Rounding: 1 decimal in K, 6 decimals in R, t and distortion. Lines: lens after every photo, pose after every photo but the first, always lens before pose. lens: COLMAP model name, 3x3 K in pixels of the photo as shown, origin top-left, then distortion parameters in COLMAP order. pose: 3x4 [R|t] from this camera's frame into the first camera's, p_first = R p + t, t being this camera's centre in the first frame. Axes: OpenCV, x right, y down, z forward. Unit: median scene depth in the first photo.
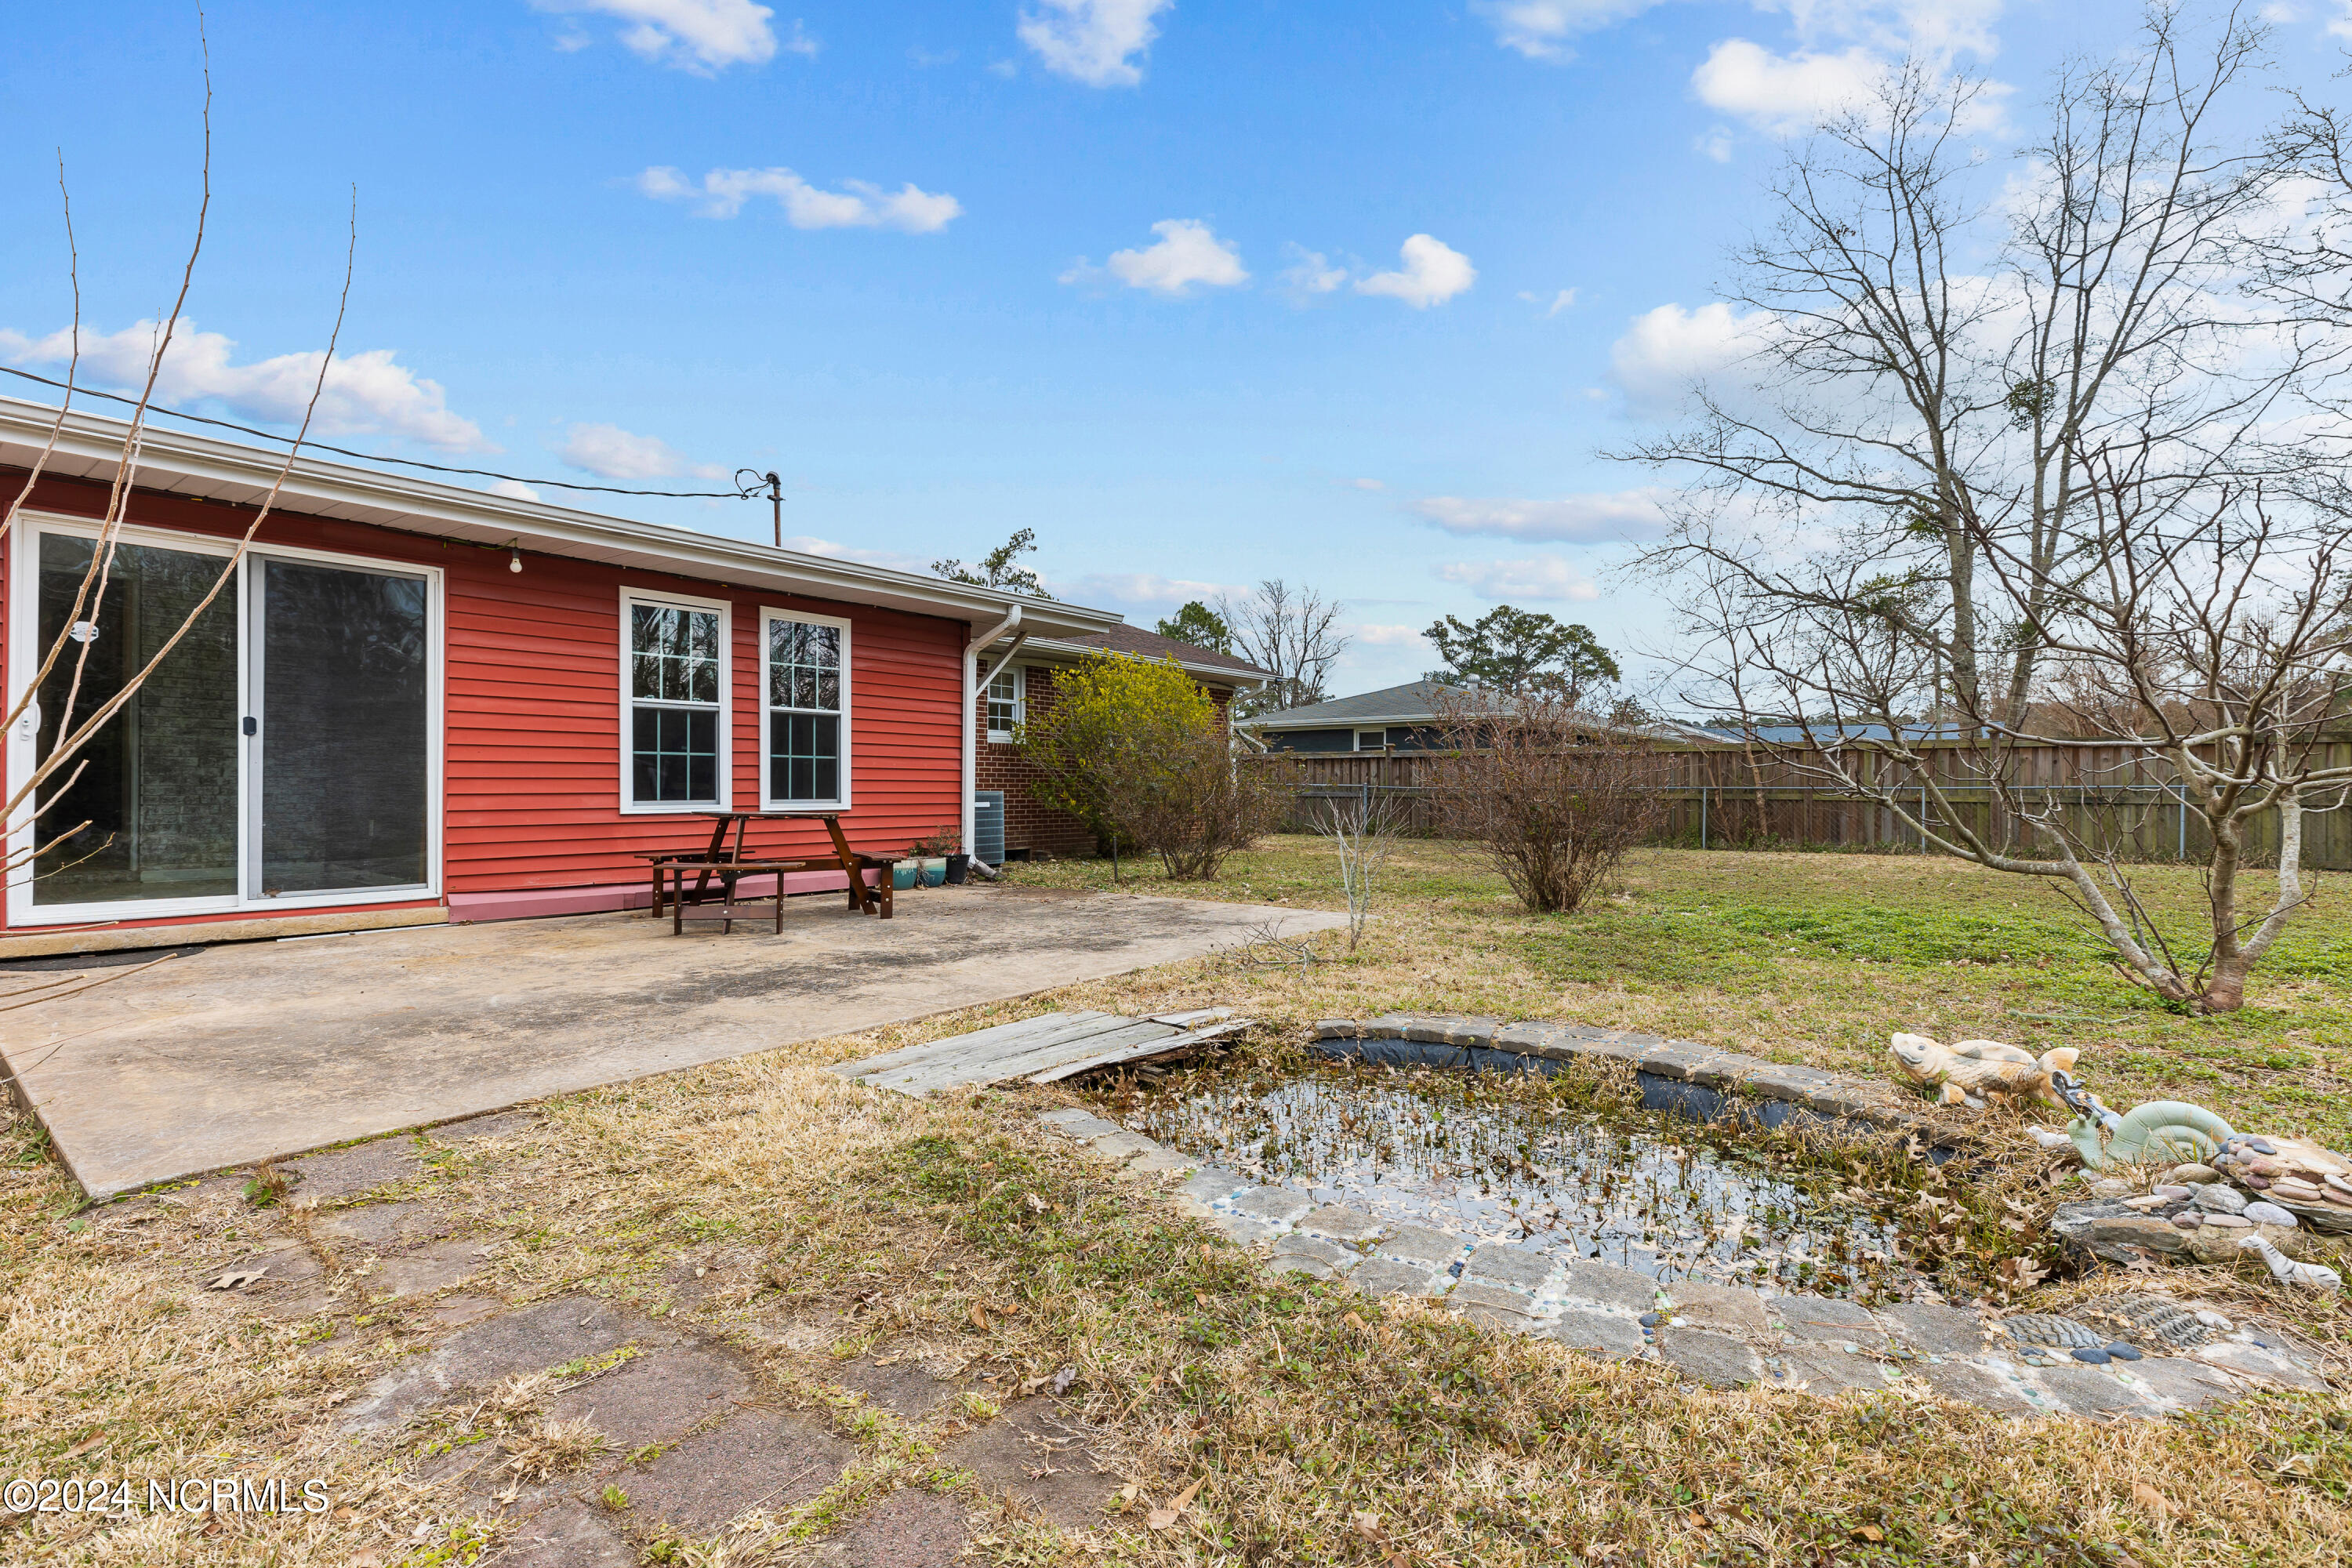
lens RADIAL K [[1067.8, 0, 1175.1], [0, 1067.8, 787.5], [0, 0, 1]] dist [0.013195, 0.000764]
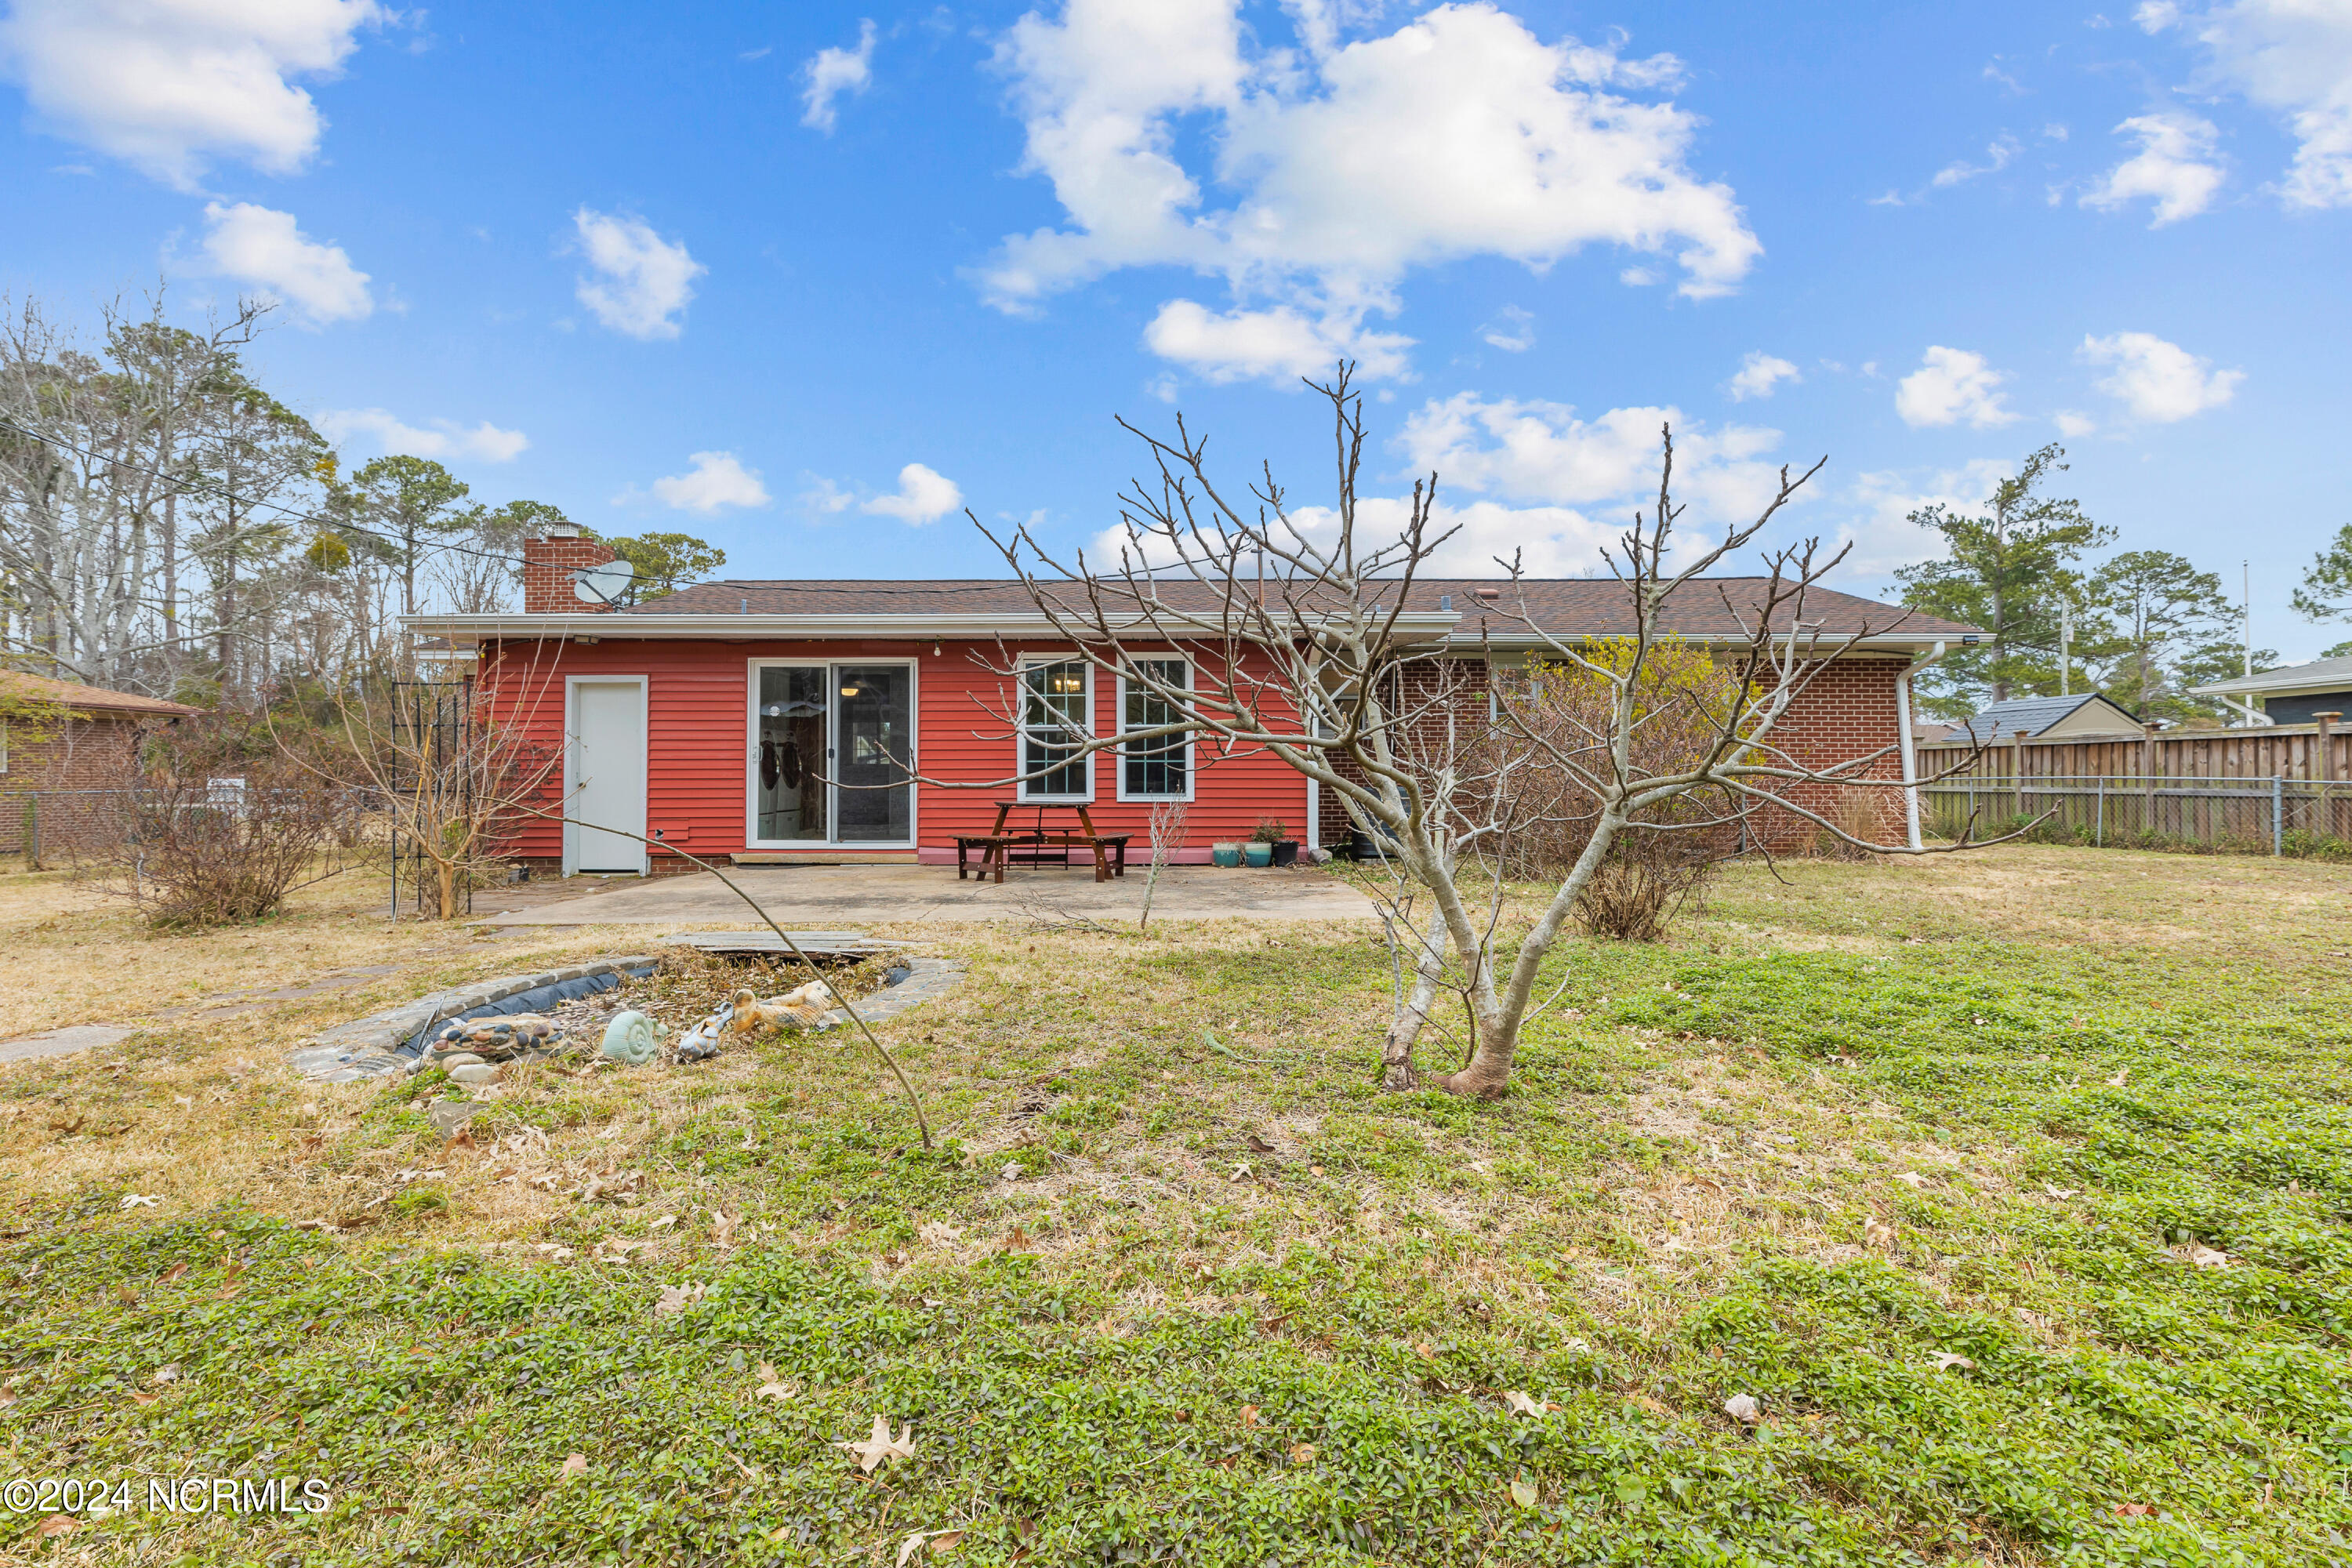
lens RADIAL K [[1067.8, 0, 1170.1], [0, 1067.8, 786.3], [0, 0, 1]] dist [0.013195, 0.000764]
pose [[0.628980, 0.002638, -0.777417, 0.707256], [0.001277, 0.999989, 0.004427, -0.003819], [0.777420, -0.003777, 0.628970, 0.187275]]
